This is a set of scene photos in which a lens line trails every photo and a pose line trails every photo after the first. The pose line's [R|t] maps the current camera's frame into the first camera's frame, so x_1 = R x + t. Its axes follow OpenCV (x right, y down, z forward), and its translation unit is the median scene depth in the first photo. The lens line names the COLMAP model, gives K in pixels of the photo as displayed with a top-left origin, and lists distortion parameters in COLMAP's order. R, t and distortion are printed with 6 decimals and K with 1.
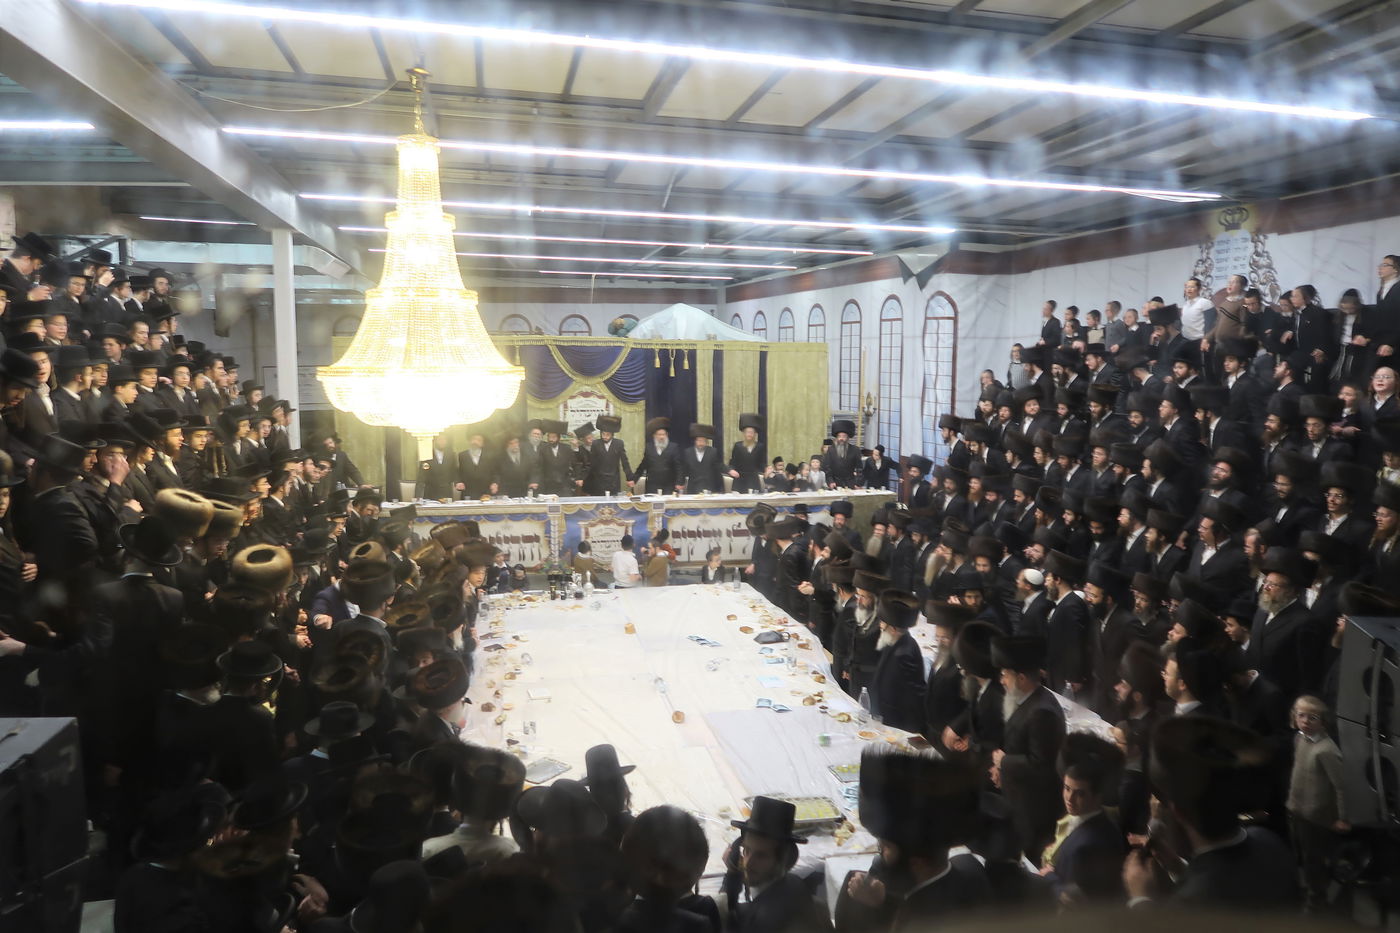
lens RADIAL K [[984.9, 0, 700.0], [0, 984.9, 466.5], [0, 0, 1]] dist [0.003113, 0.001935]
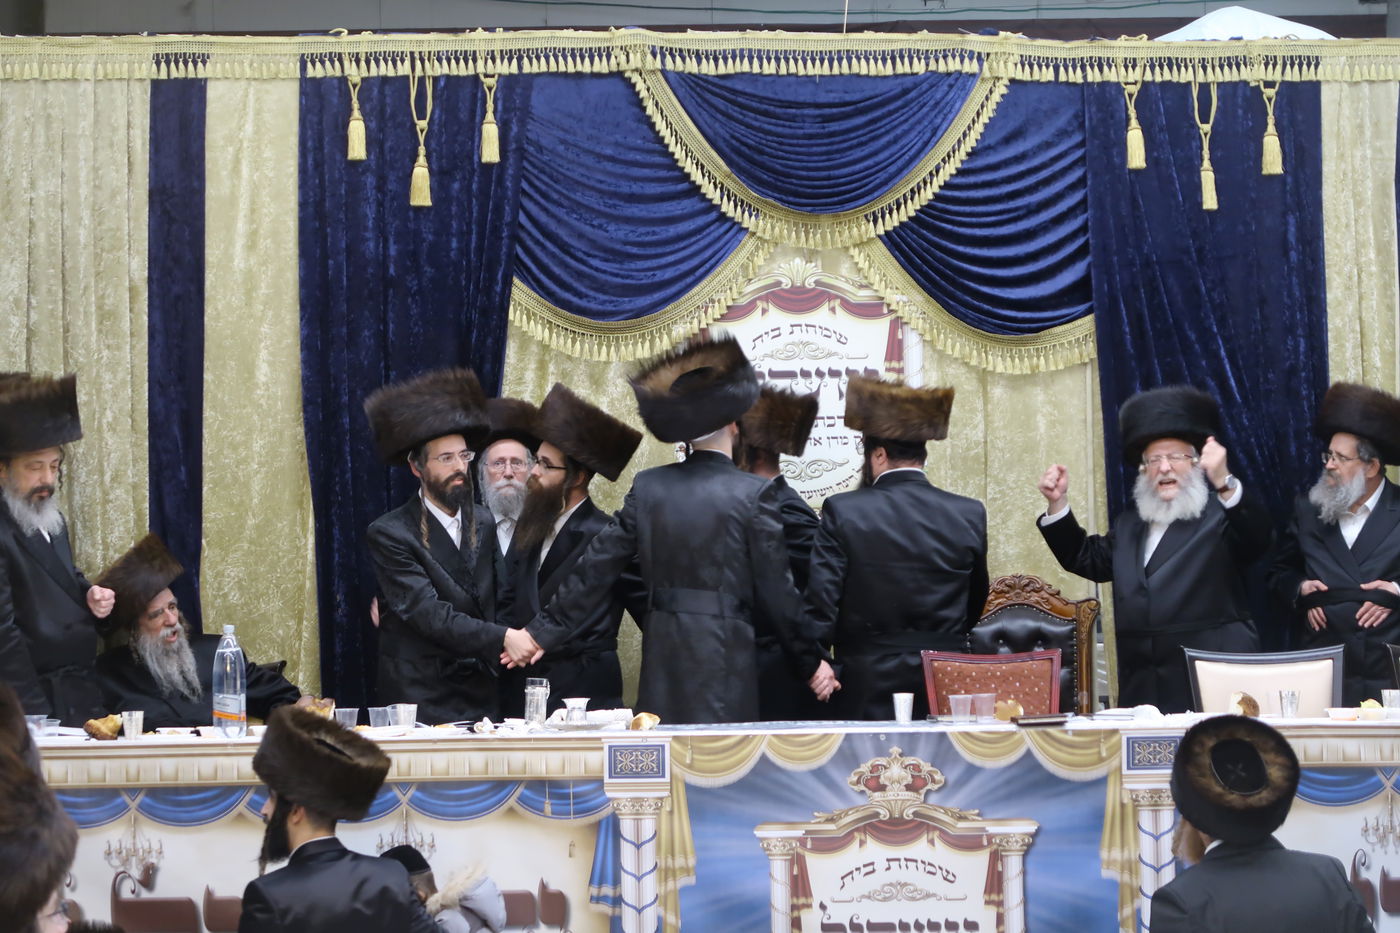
lens RADIAL K [[3695.4, 0, 657.7], [0, 3695.4, 506.0], [0, 0, 1]] dist [0.088619, -0.983807]
pose [[0.985384, -0.022577, -0.168843, -0.013117], [0.001205, 0.992077, -0.125624, 0.081319], [0.170341, 0.123585, 0.977605, 0.233668]]
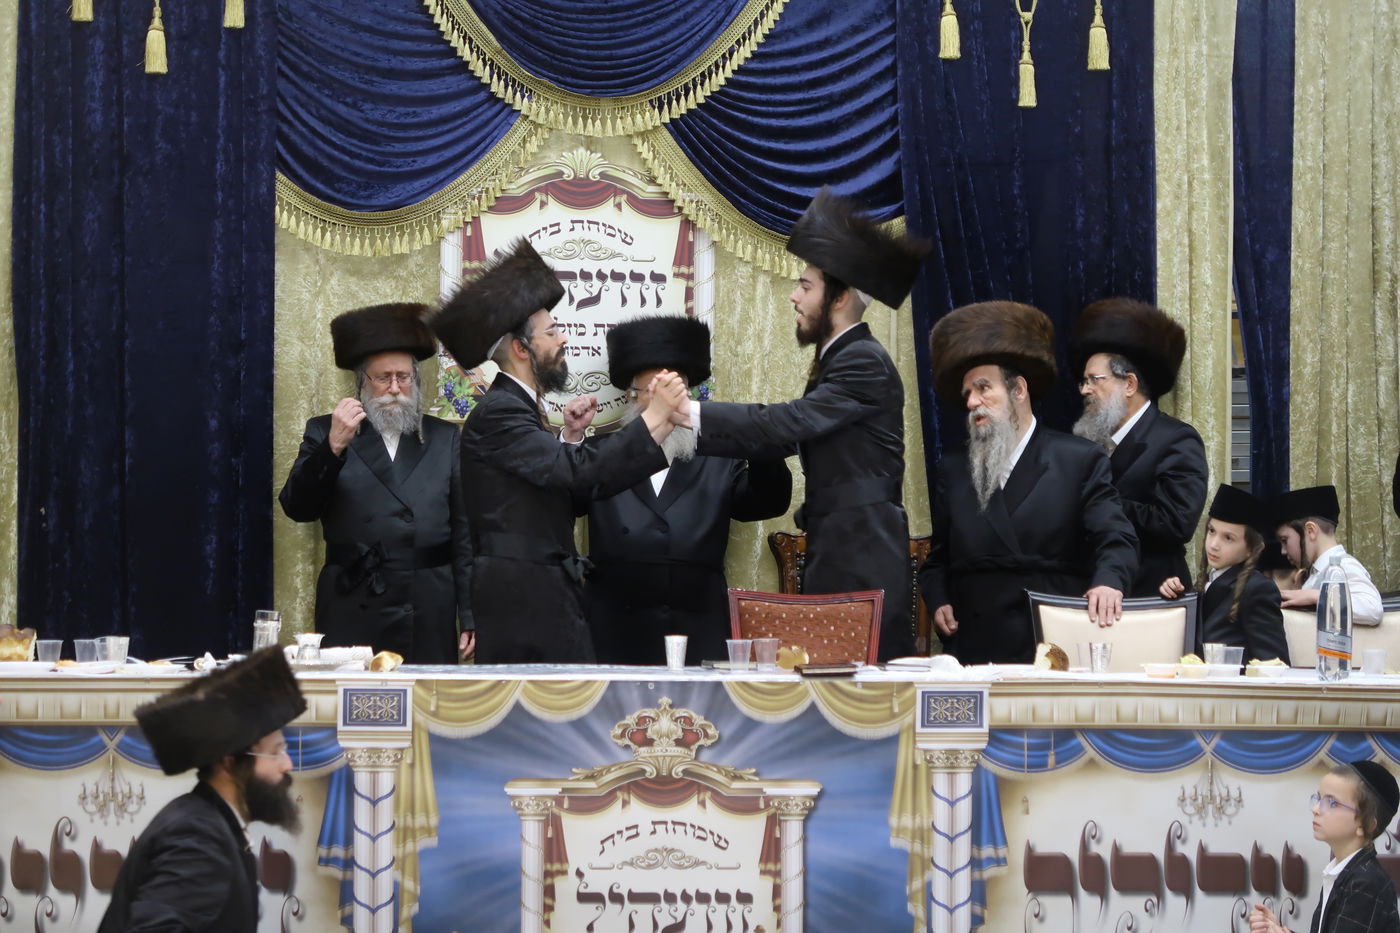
lens RADIAL K [[3954.7, 0, 678.6], [0, 3954.7, 463.9], [0, 0, 1]] dist [0.134312, -2.346619]
pose [[0.994184, 0.004156, -0.107616, -0.013725], [-0.016228, 0.993627, -0.111542, 0.074045], [0.106467, 0.112640, 0.987916, 0.265181]]
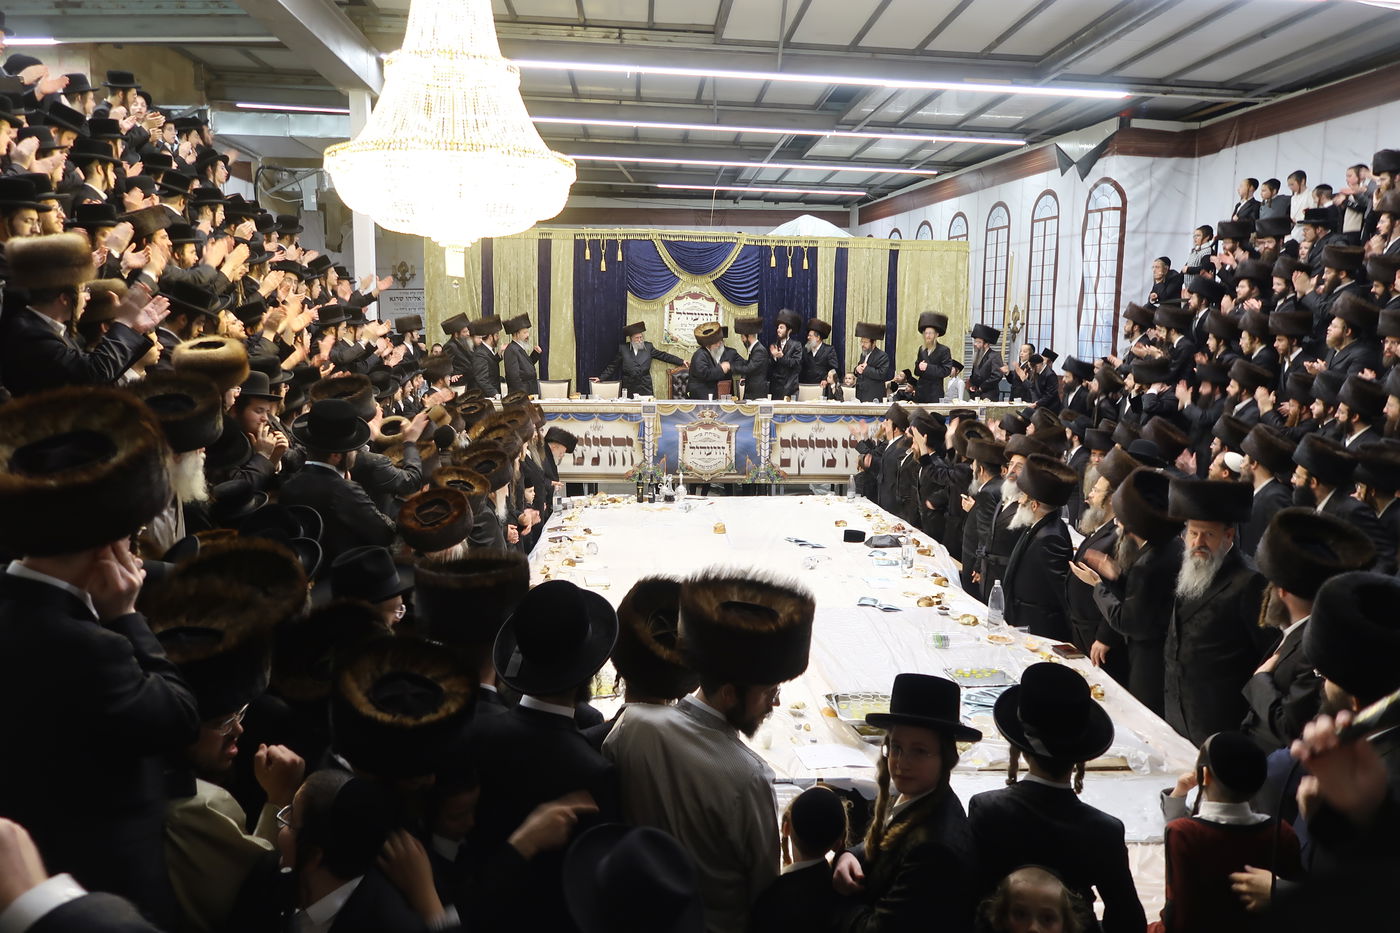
lens RADIAL K [[984.9, 0, 700.0], [0, 984.9, 466.5], [0, 0, 1]] dist [0.003113, 0.001935]
pose [[0.990137, 0.026389, -0.137595, 0.021460], [-0.022525, 0.999309, 0.029564, 0.063465], [0.138281, -0.026173, 0.990047, 0.108661]]
